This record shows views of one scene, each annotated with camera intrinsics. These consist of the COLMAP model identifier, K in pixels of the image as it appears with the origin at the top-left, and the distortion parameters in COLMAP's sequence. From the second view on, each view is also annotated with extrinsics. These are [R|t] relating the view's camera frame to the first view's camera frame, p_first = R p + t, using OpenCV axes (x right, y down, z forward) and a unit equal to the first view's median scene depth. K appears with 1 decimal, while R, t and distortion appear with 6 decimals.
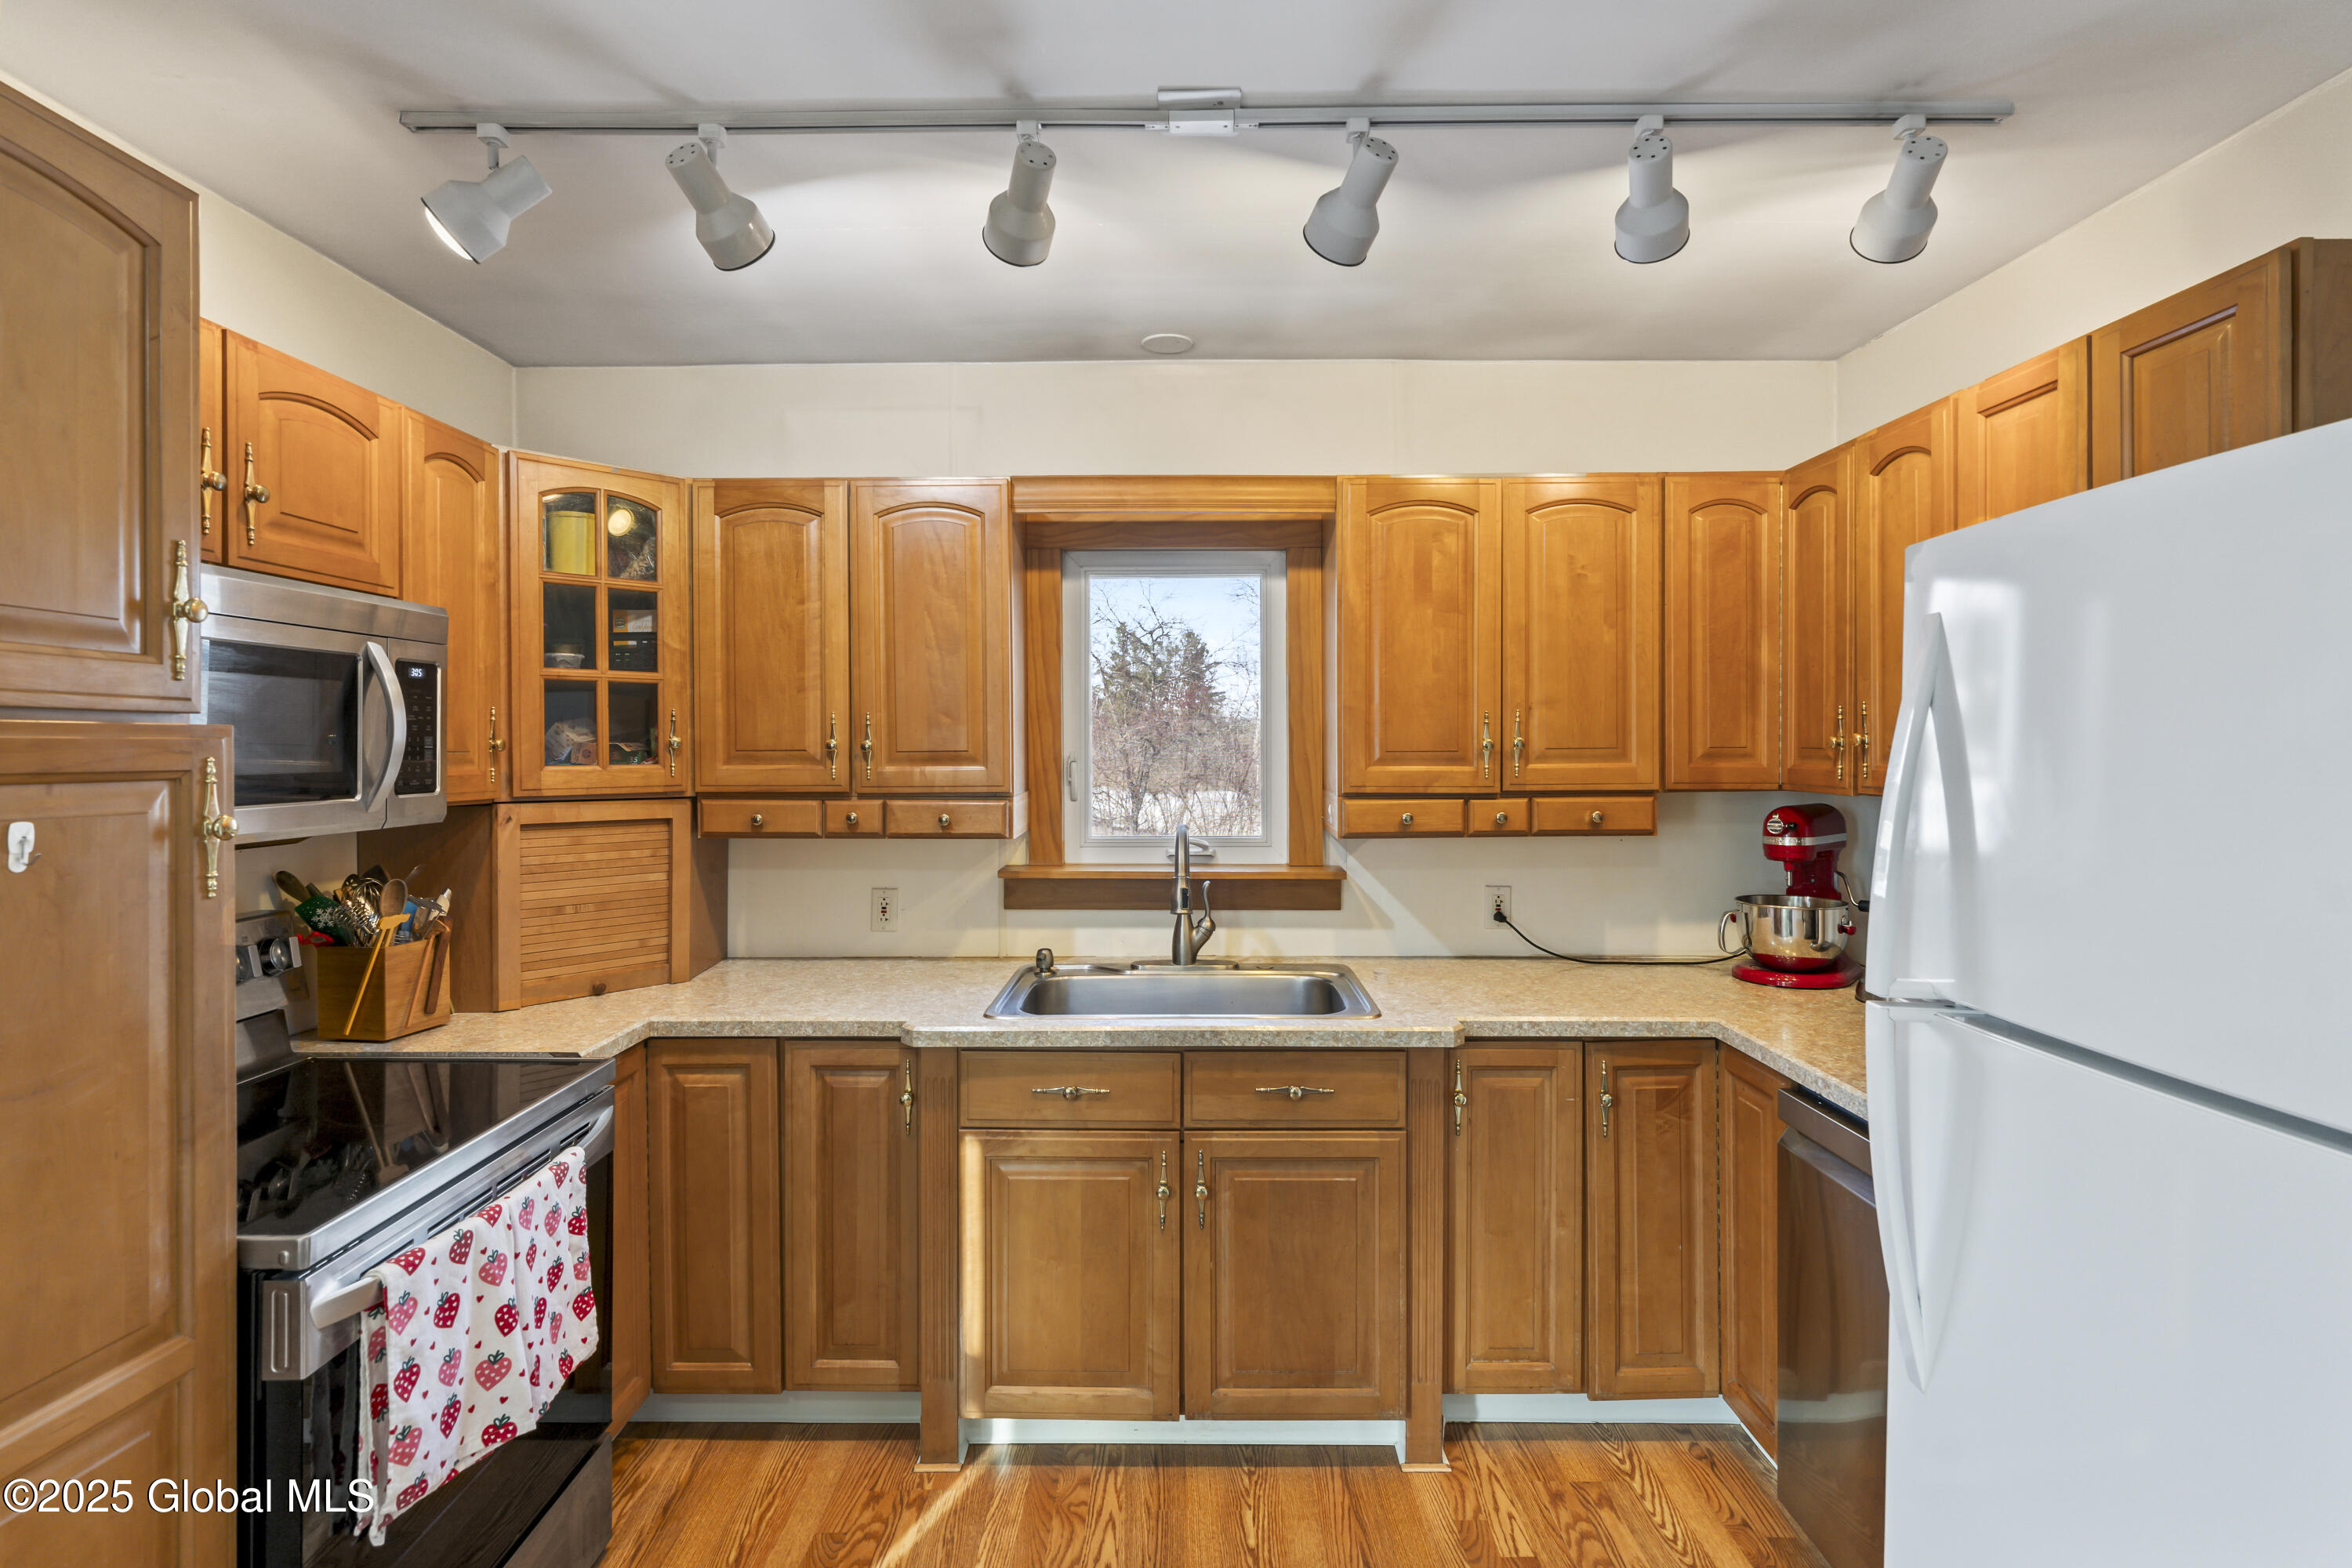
lens RADIAL K [[1121.5, 0, 1177.5], [0, 1121.5, 750.3], [0, 0, 1]] dist [-0.008159, 0.003257]
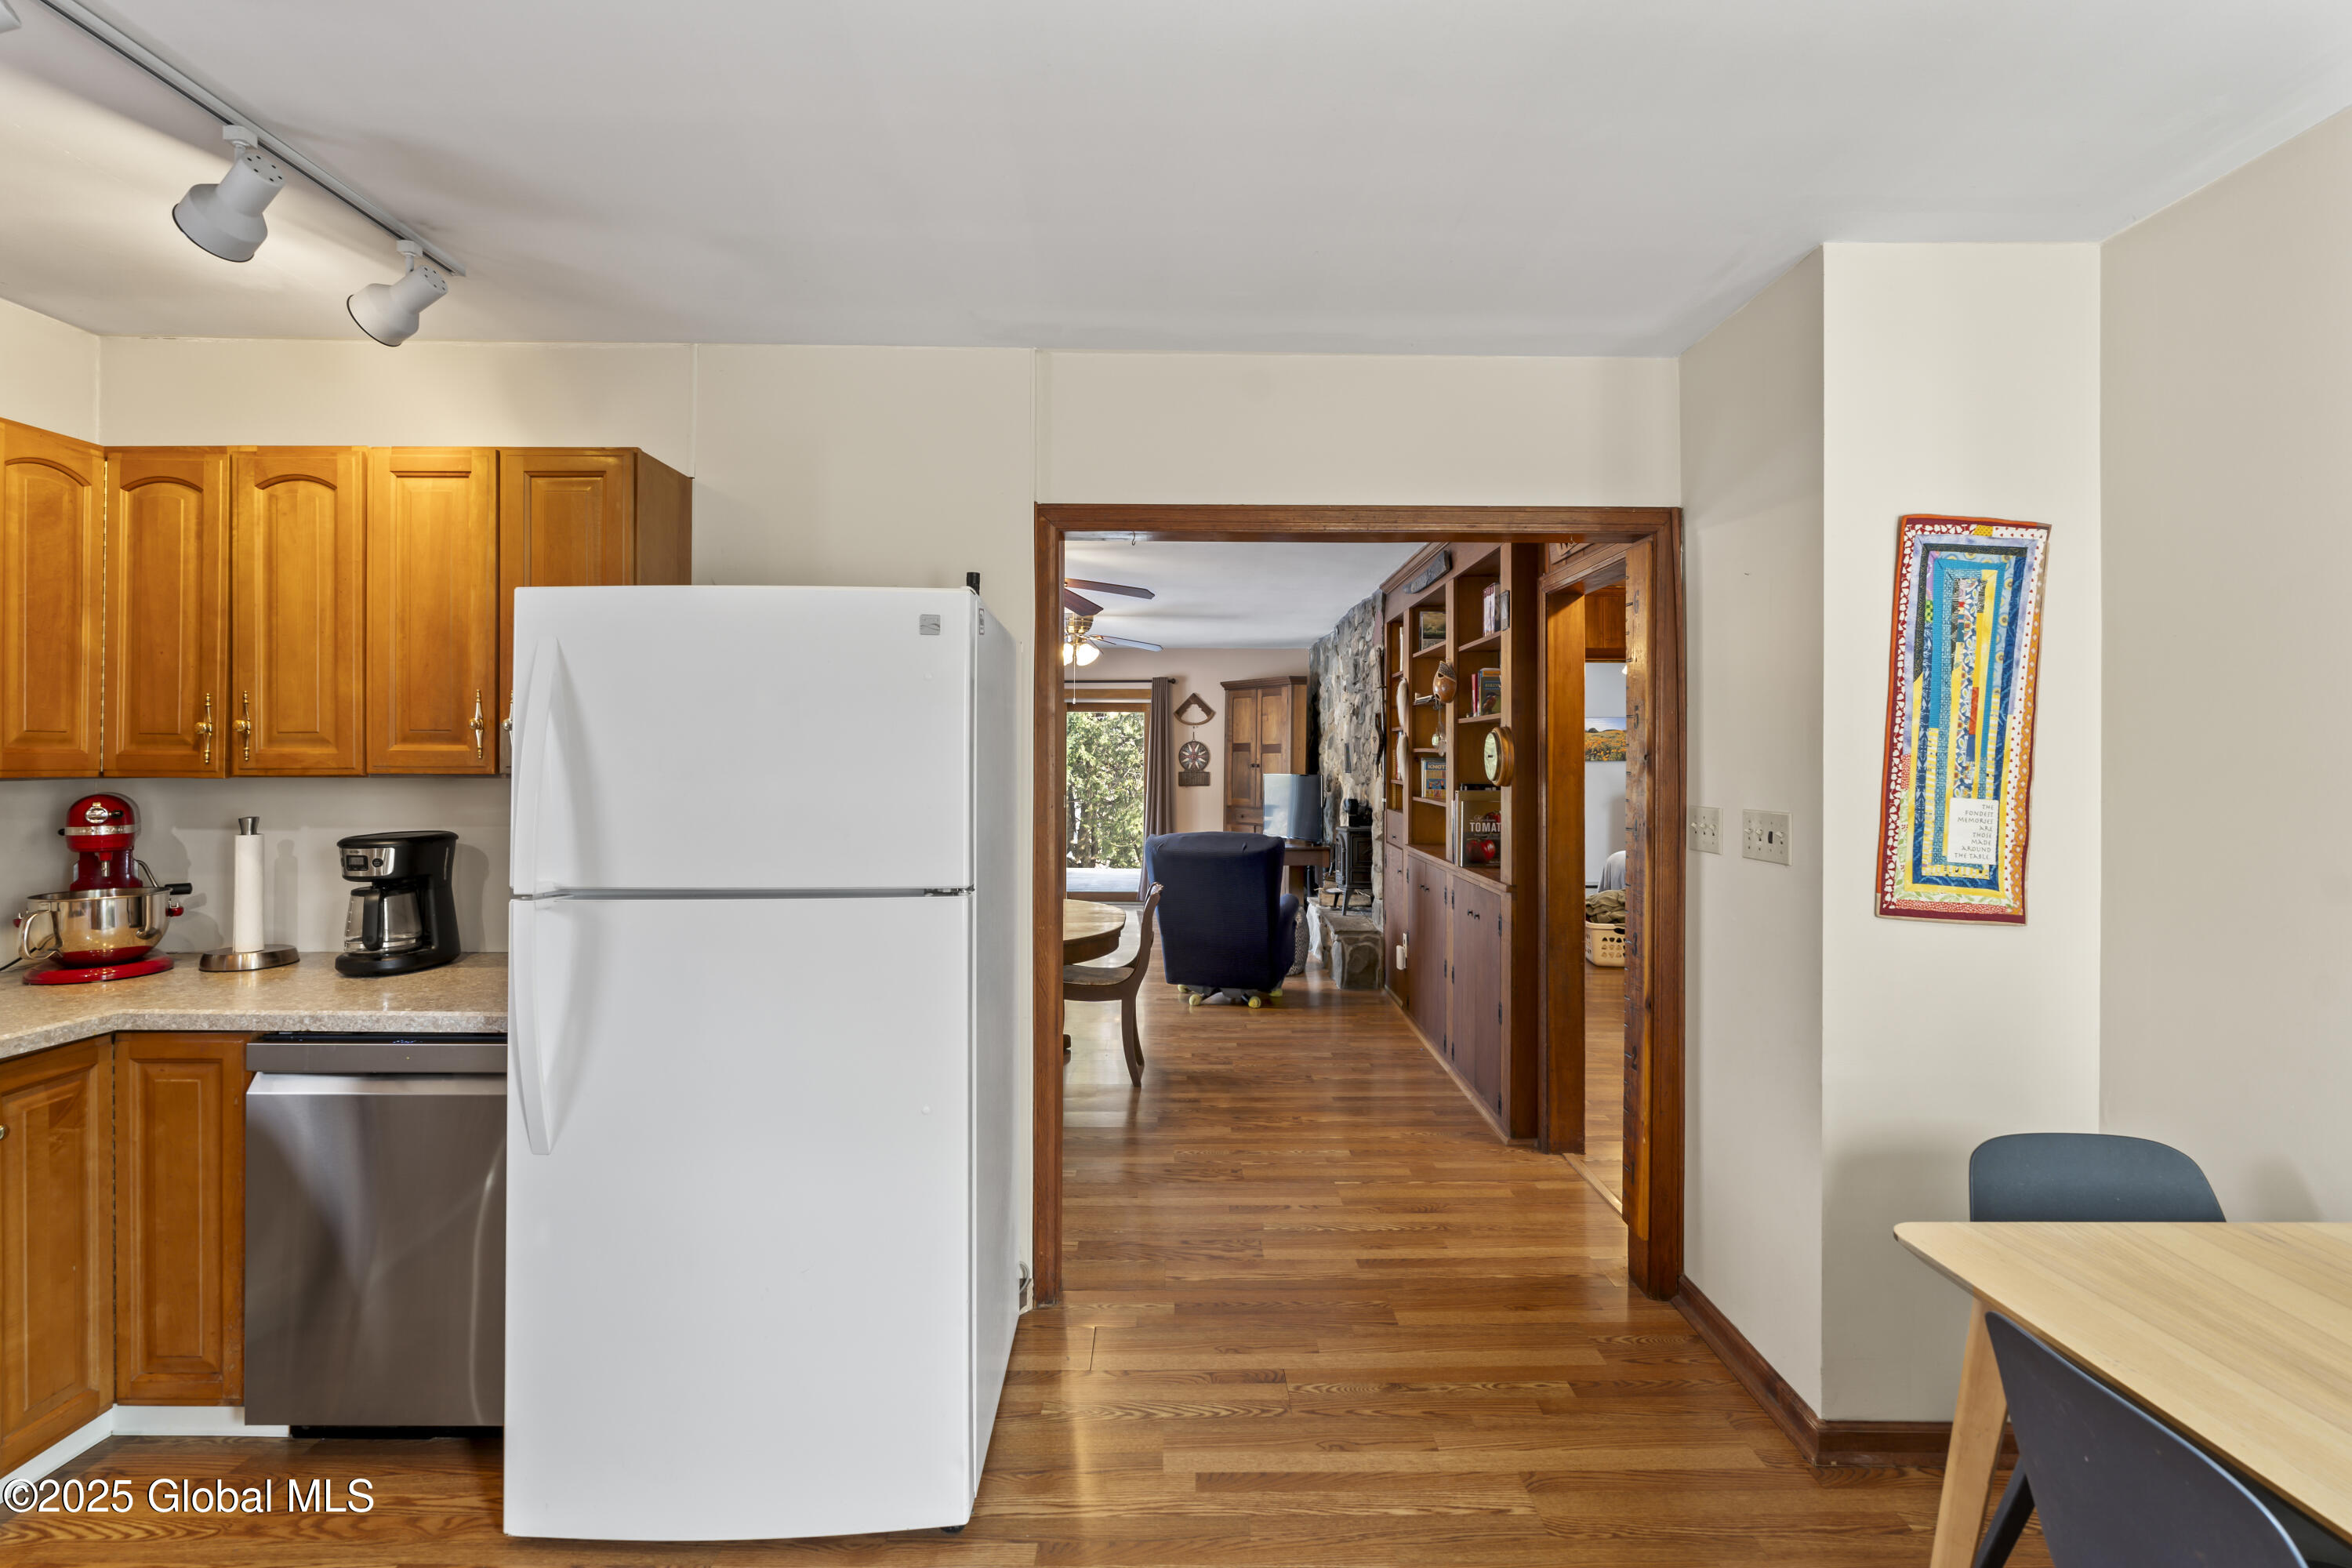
lens RADIAL K [[1121.5, 0, 1180.5], [0, 1121.5, 755.6], [0, 0, 1]] dist [-0.008159, 0.003257]
pose [[-0.012196, 0.005363, 0.999911, -0.486956], [0.003781, 0.999979, -0.005317, 0.028784], [-0.999918, 0.003716, -0.012216, 0.094022]]
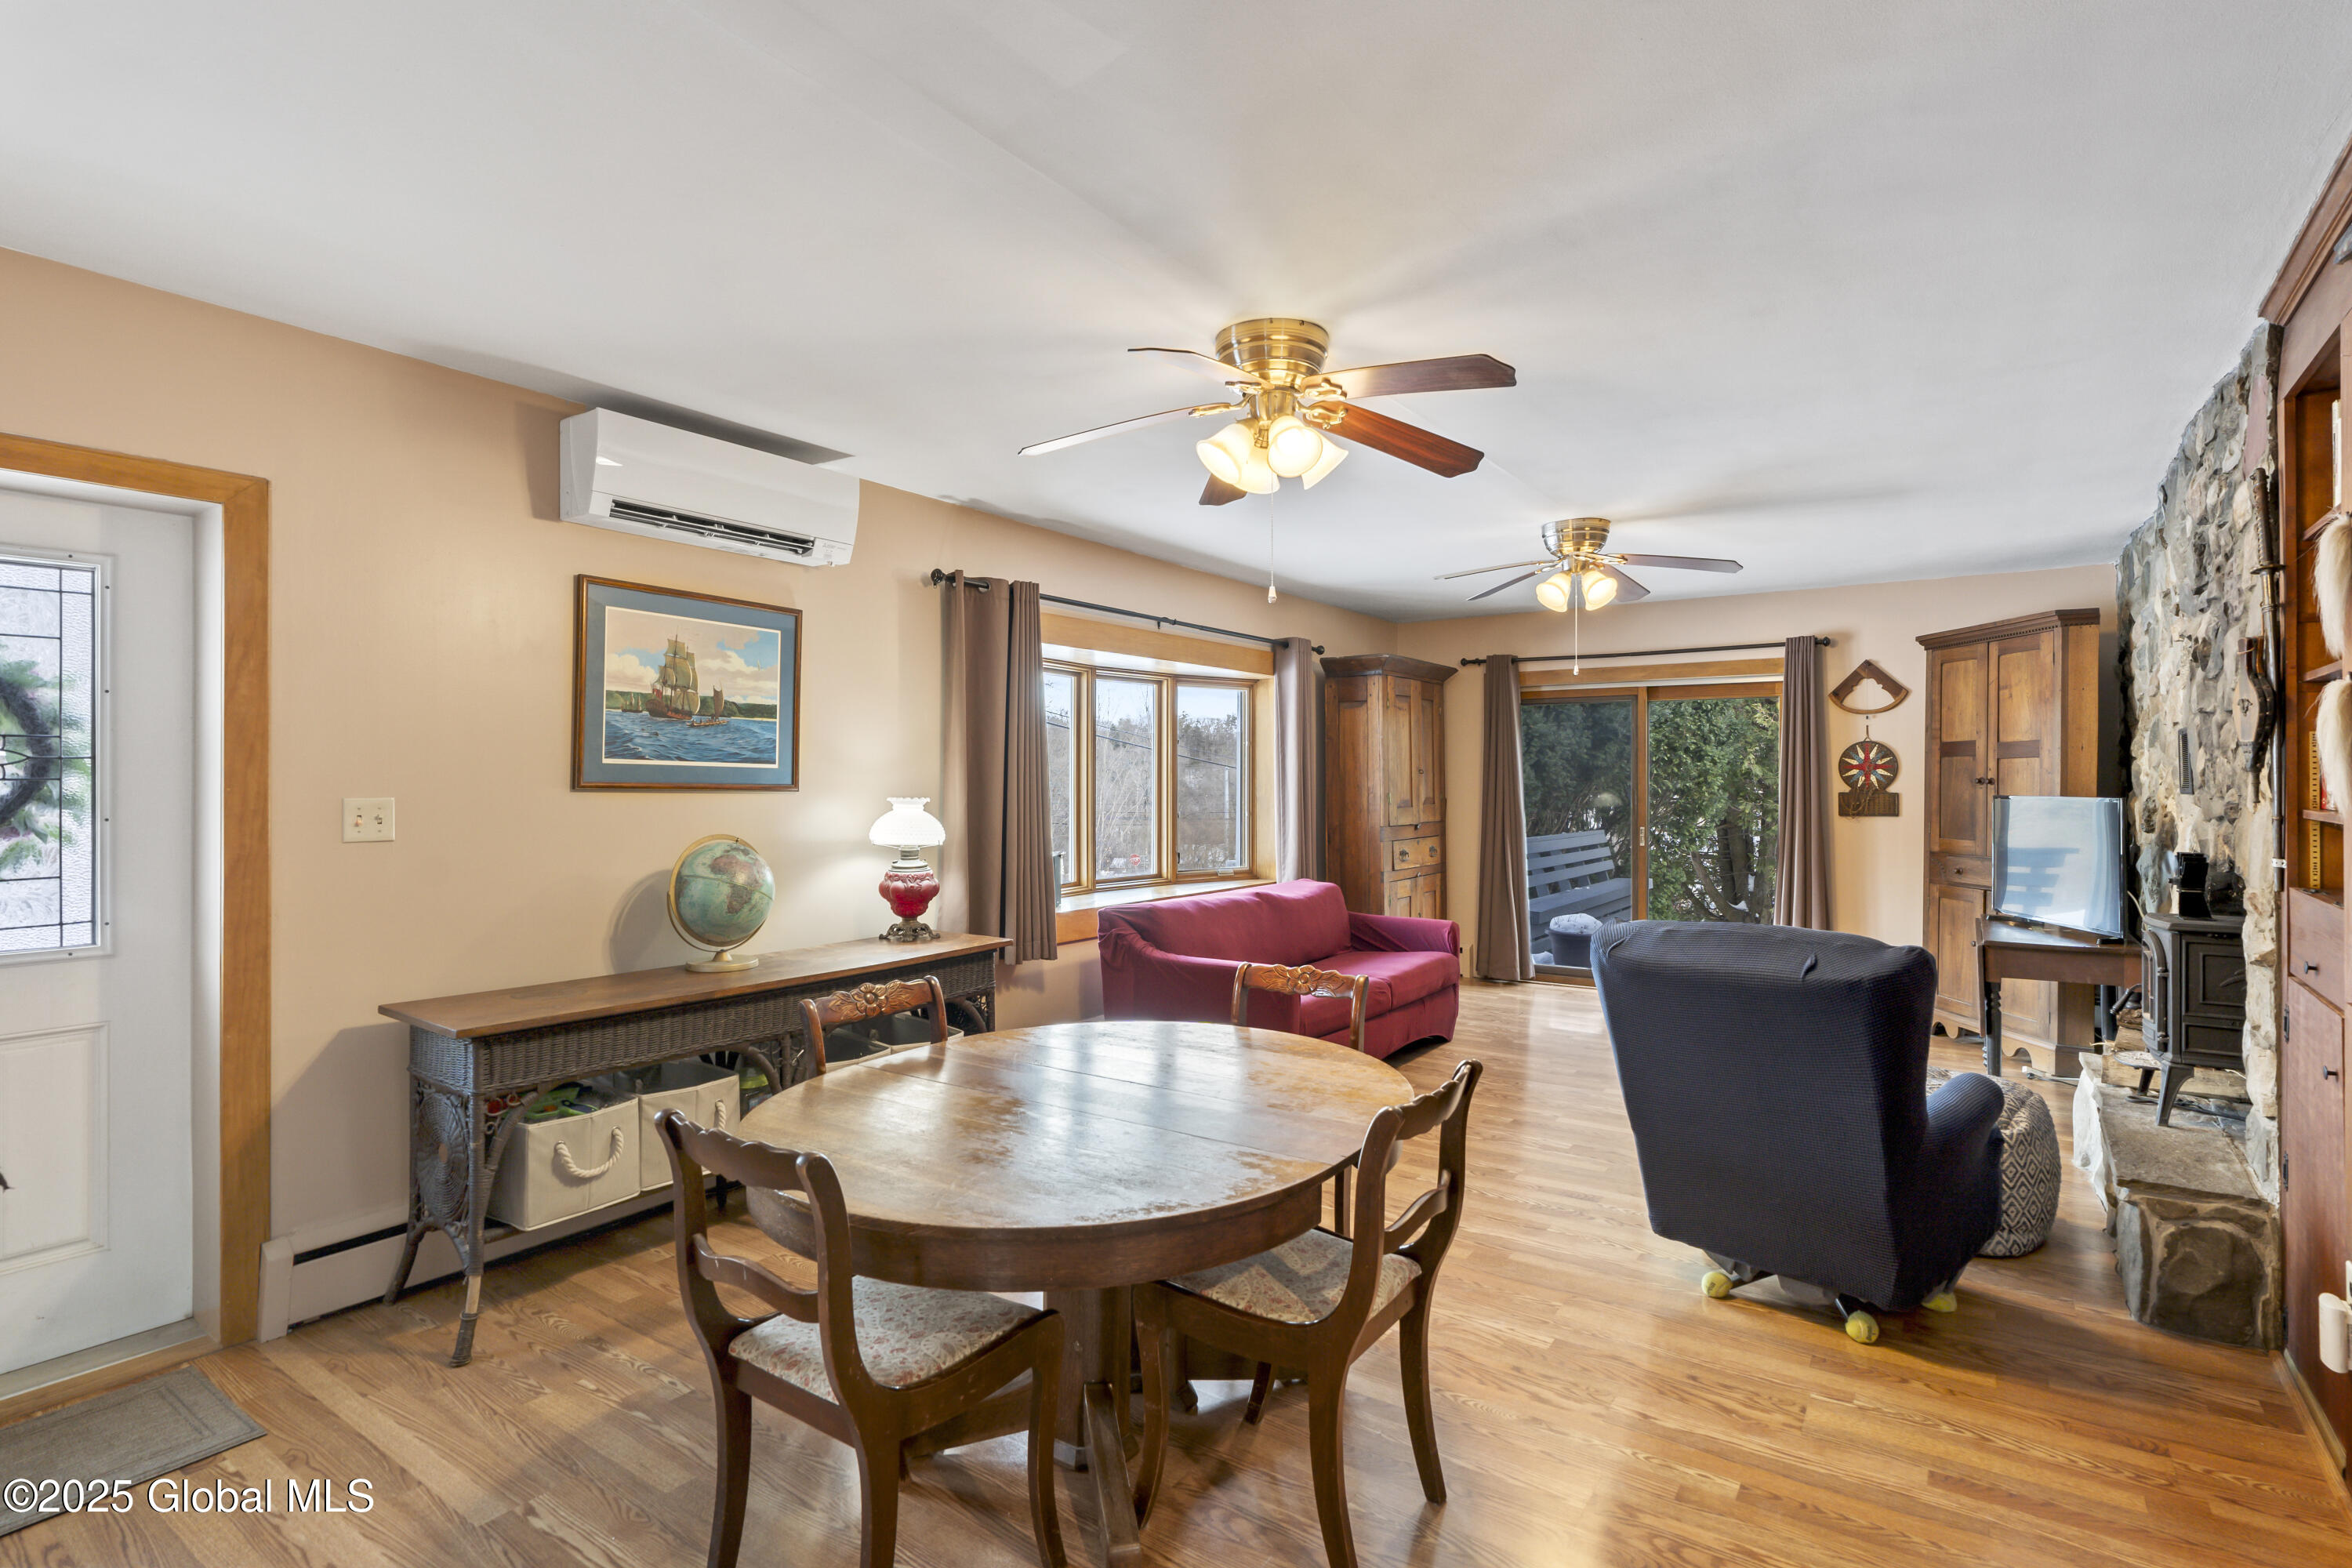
lens RADIAL K [[1121.5, 0, 1201.0], [0, 1121.5, 774.7], [0, 0, 1]] dist [-0.008159, 0.003257]
pose [[0.568006, 0.007095, 0.822994, 0.854960], [0.002744, 0.999941, -0.010513, 0.050591], [-0.823020, 0.008230, 0.567953, -0.209497]]
